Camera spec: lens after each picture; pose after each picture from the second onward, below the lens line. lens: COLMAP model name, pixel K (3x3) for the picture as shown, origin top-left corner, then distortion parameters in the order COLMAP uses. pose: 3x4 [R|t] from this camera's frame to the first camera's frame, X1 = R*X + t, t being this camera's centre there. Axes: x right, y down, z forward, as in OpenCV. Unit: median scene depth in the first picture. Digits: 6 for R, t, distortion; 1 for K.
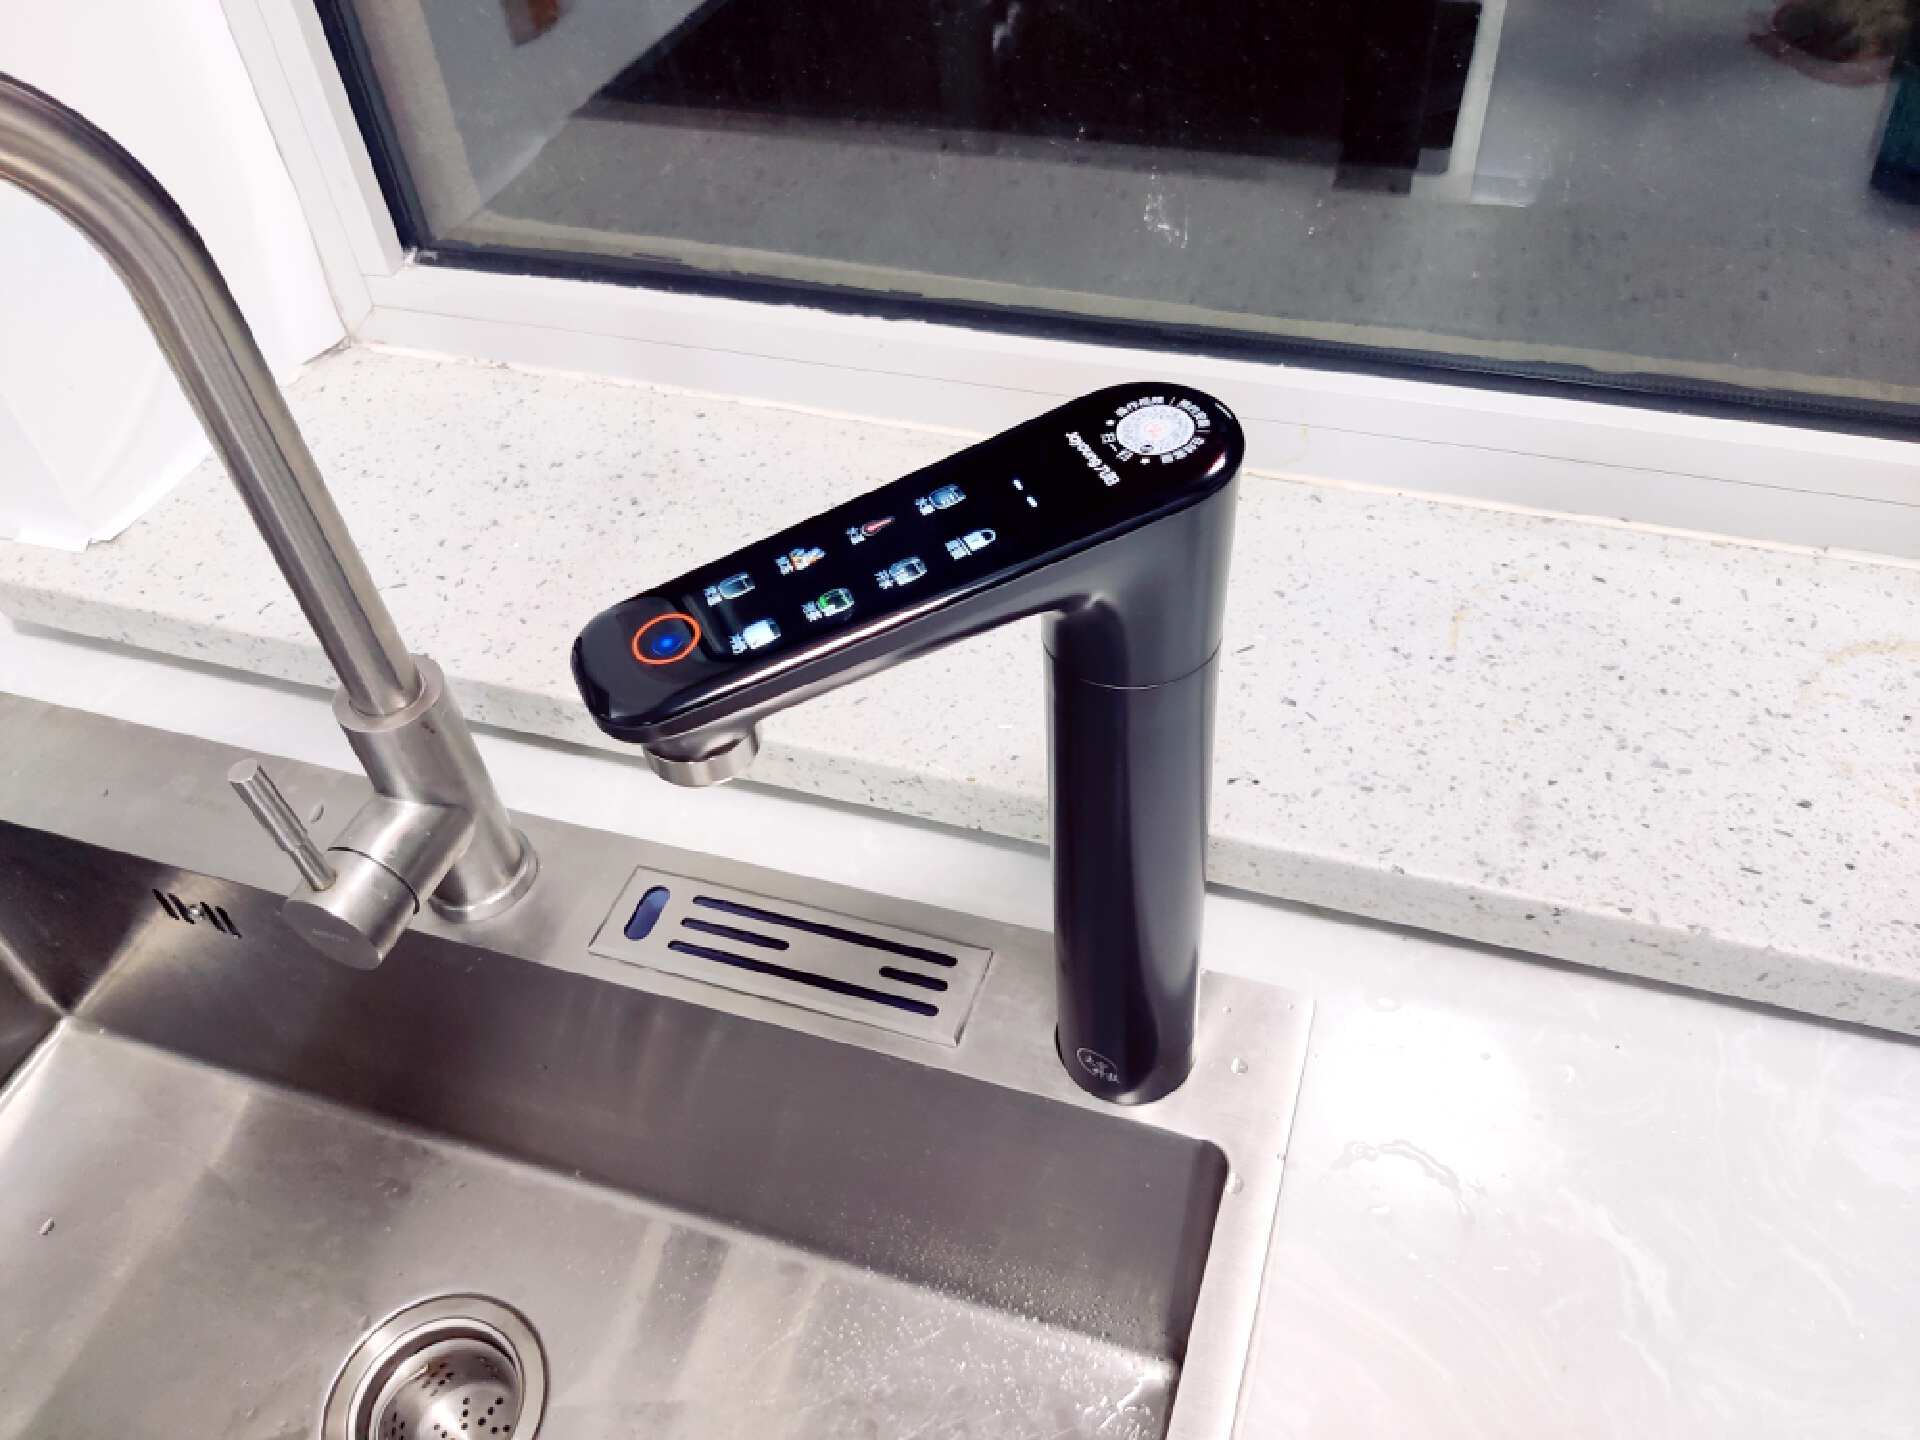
lens RADIAL K [[1478.2, 0, 931.7], [0, 1478.2, 718.5], [0, 0, 1]] dist [0.007984, -0.039662]
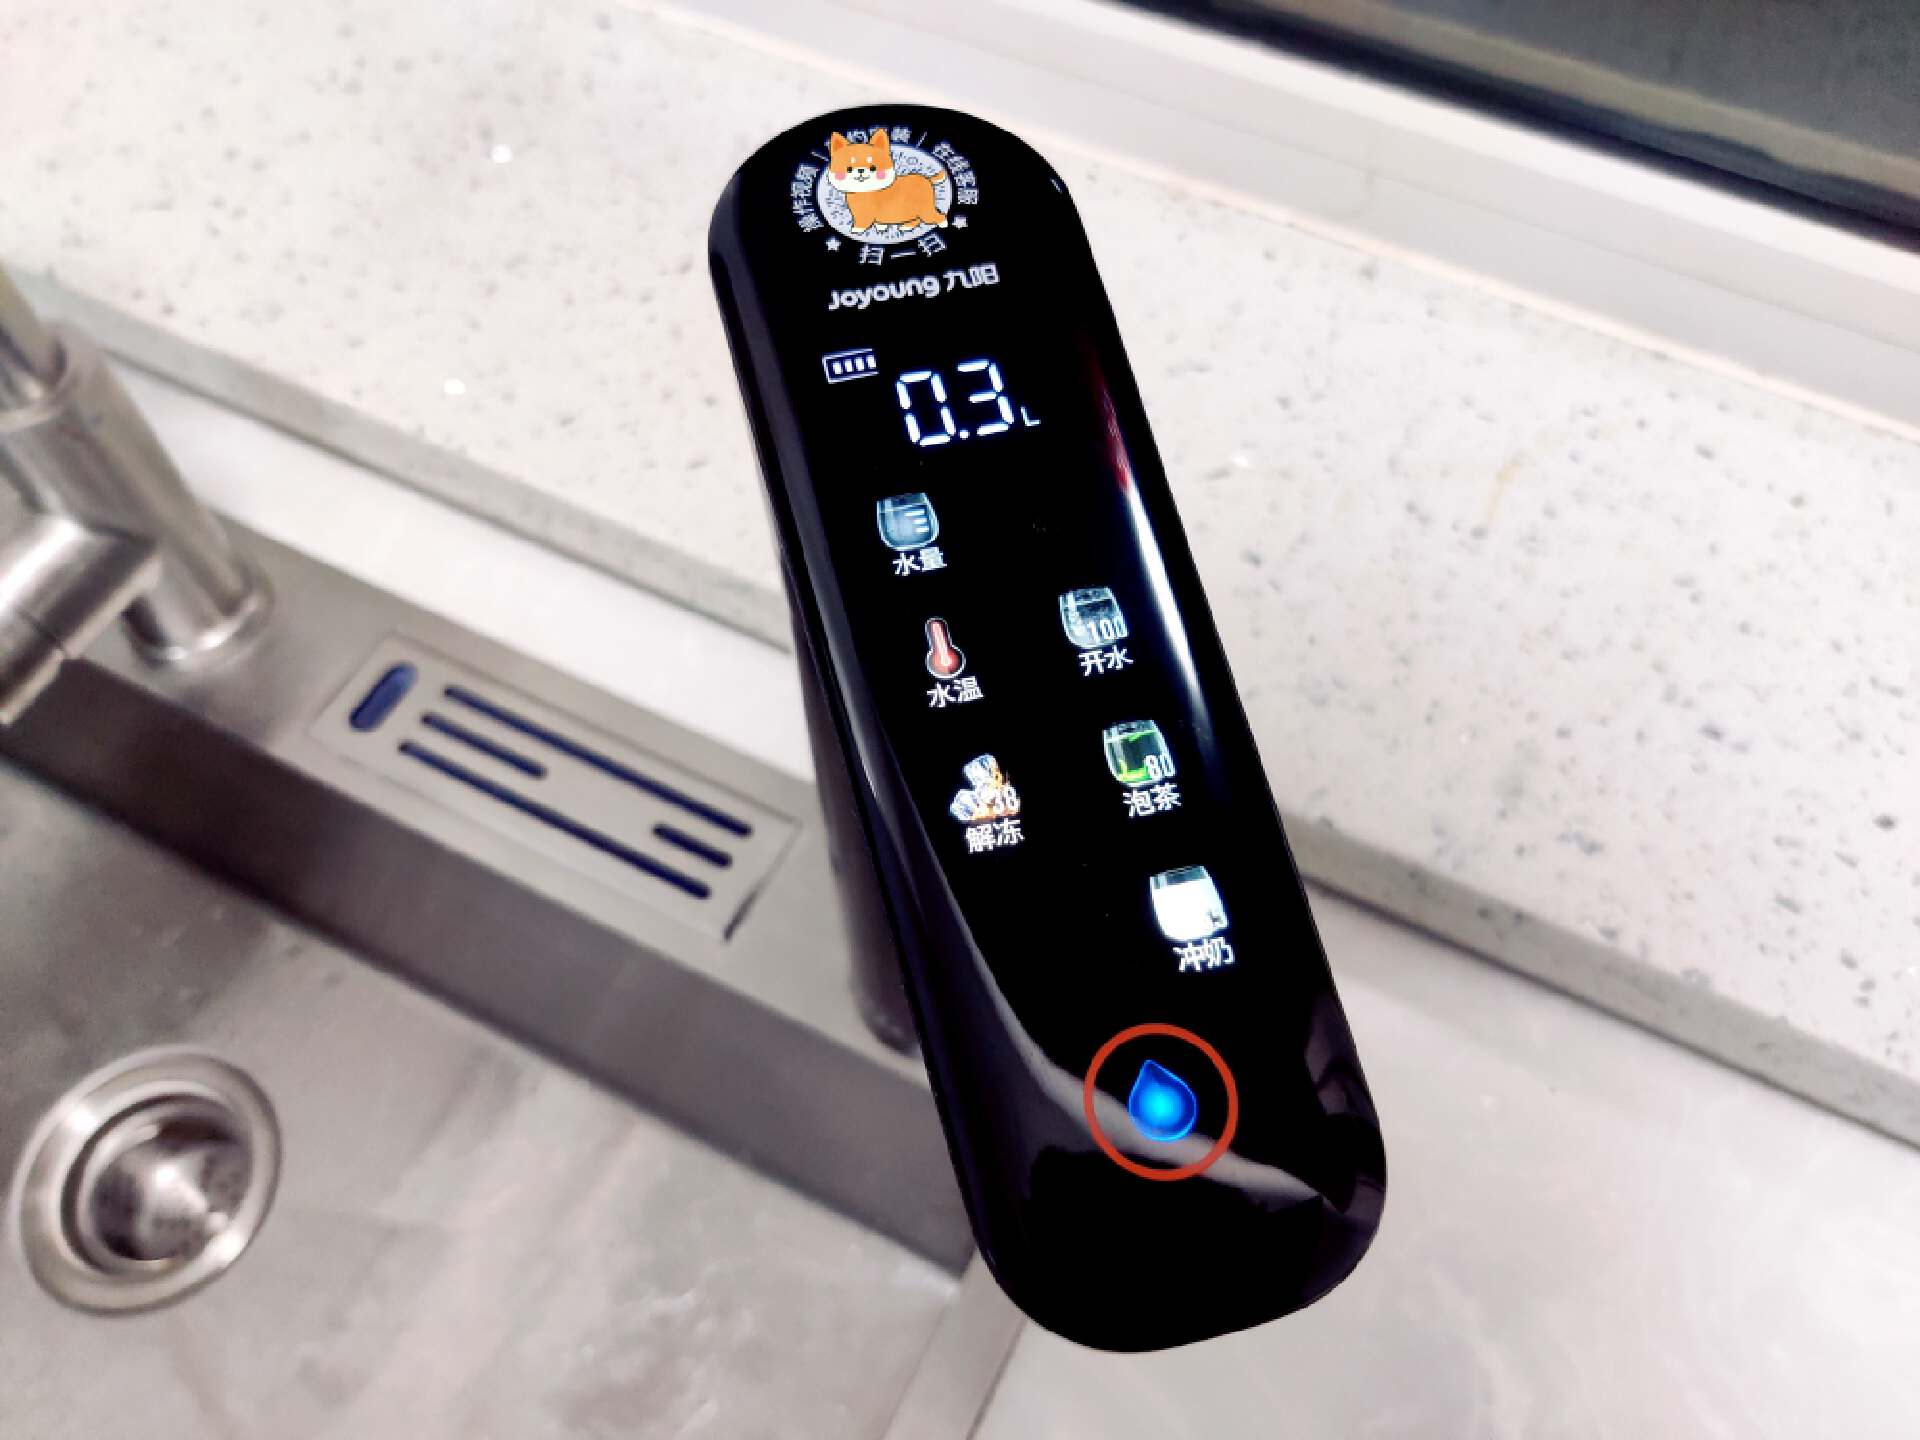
lens RADIAL K [[1515.5, 0, 963.4], [0, 1515.5, 730.7], [0, 0, 1]] dist [-0.024899, -0.008391]
pose [[0.987127, 0.159839, -0.005707, 0.118636], [-0.154387, 0.961563, 0.227072, -0.081106], [0.041783, -0.223268, 0.973861, 0.232707]]
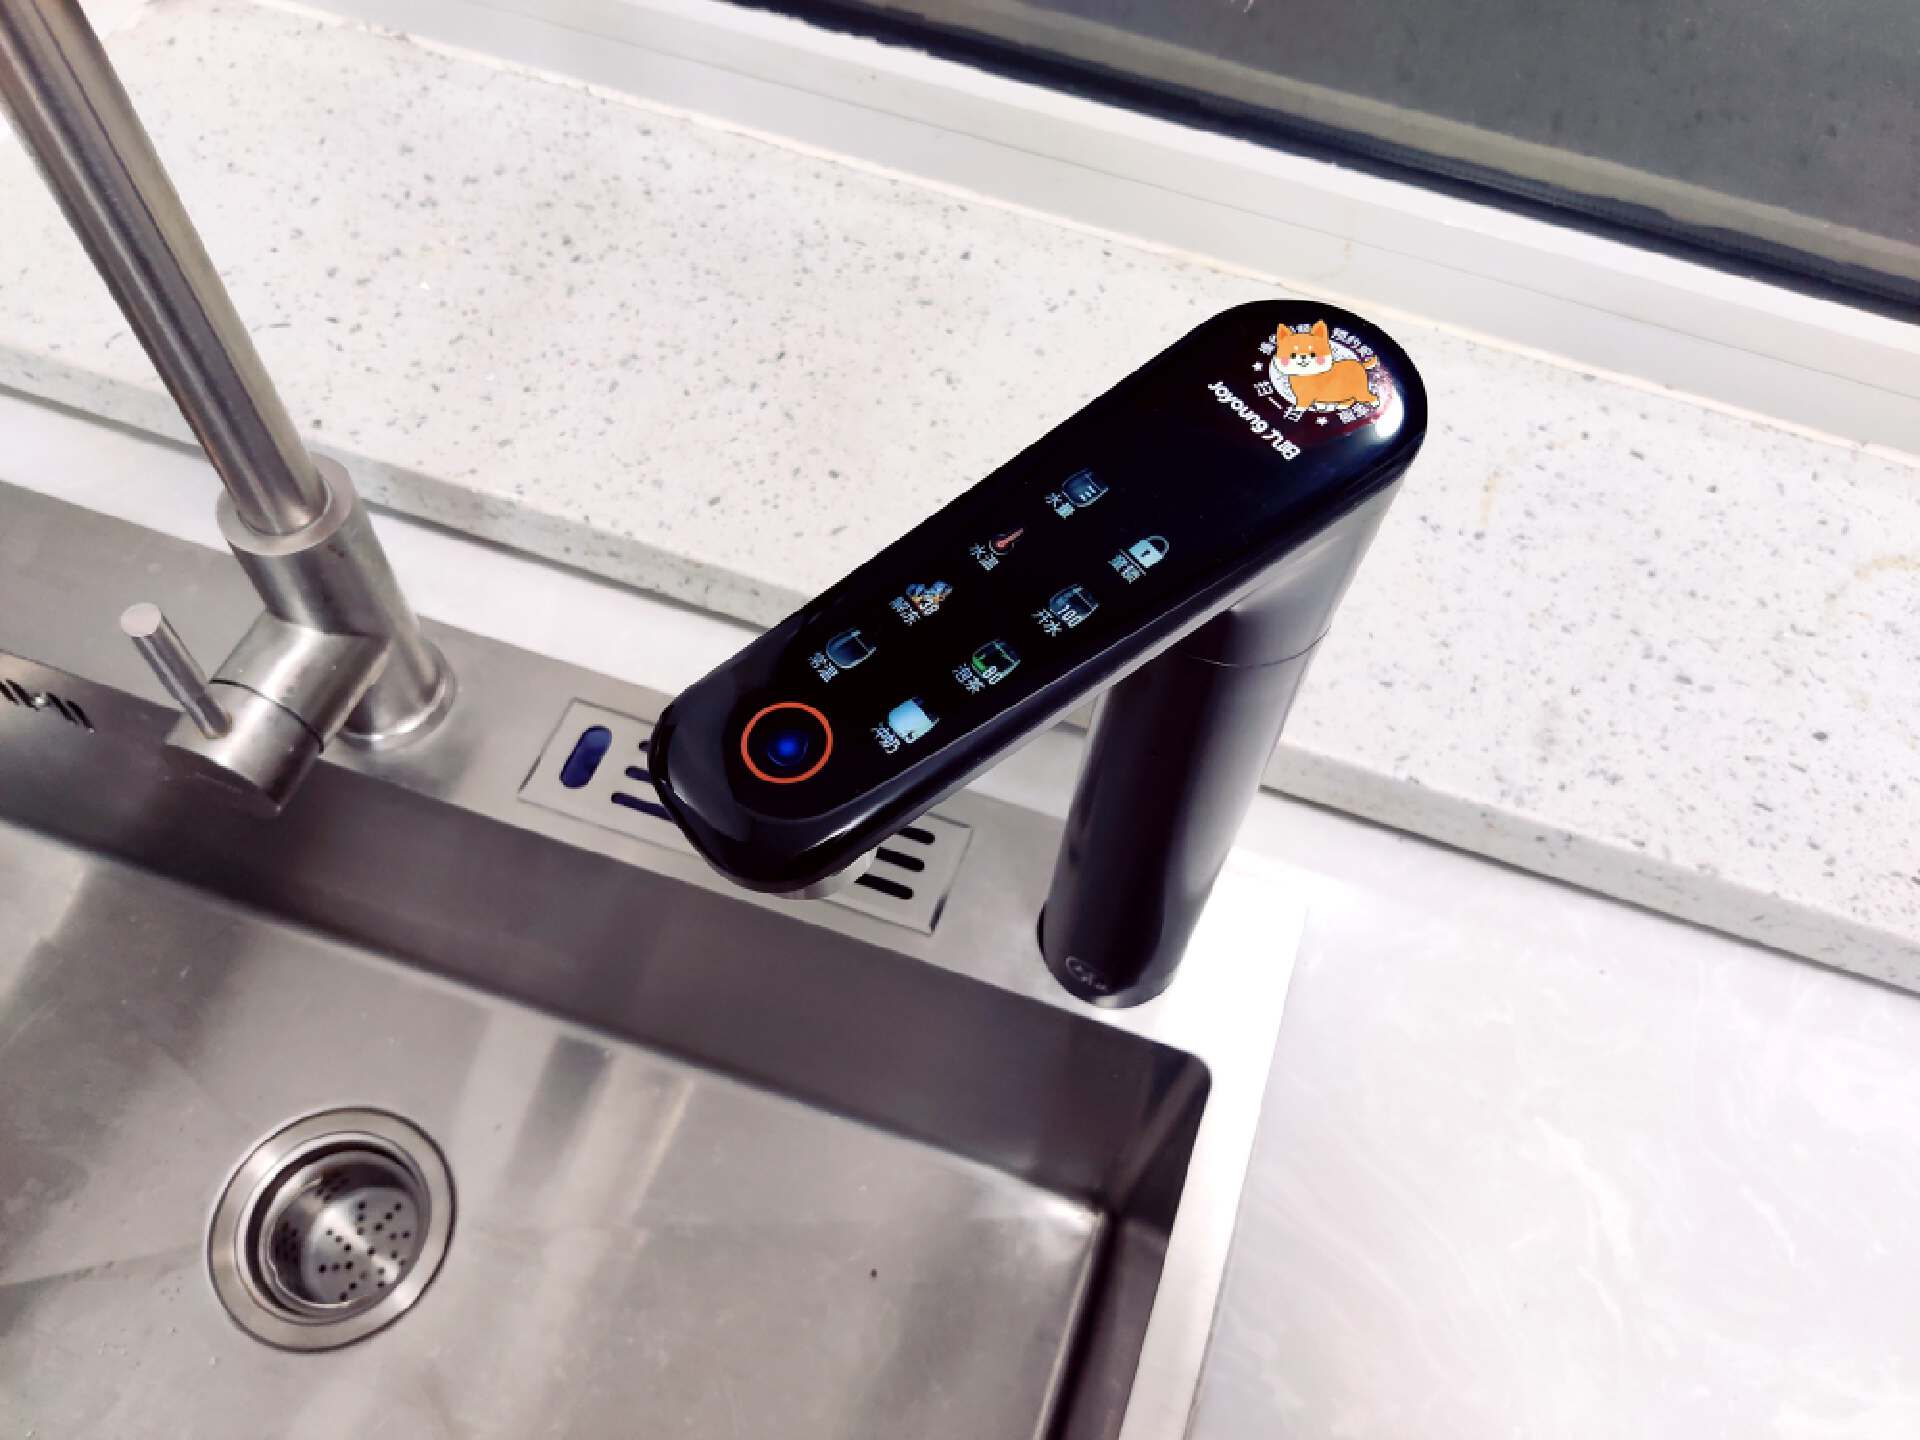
lens RADIAL K [[1485.9, 0, 985.8], [0, 1485.9, 725.2], [0, 0, 1]] dist [0.018372, -0.068927]
pose [[0.989316, 0.062515, 0.131703, -0.074668], [-0.089794, 0.972991, 0.212661, -0.099905], [-0.114851, -0.222215, 0.968209, 0.111430]]
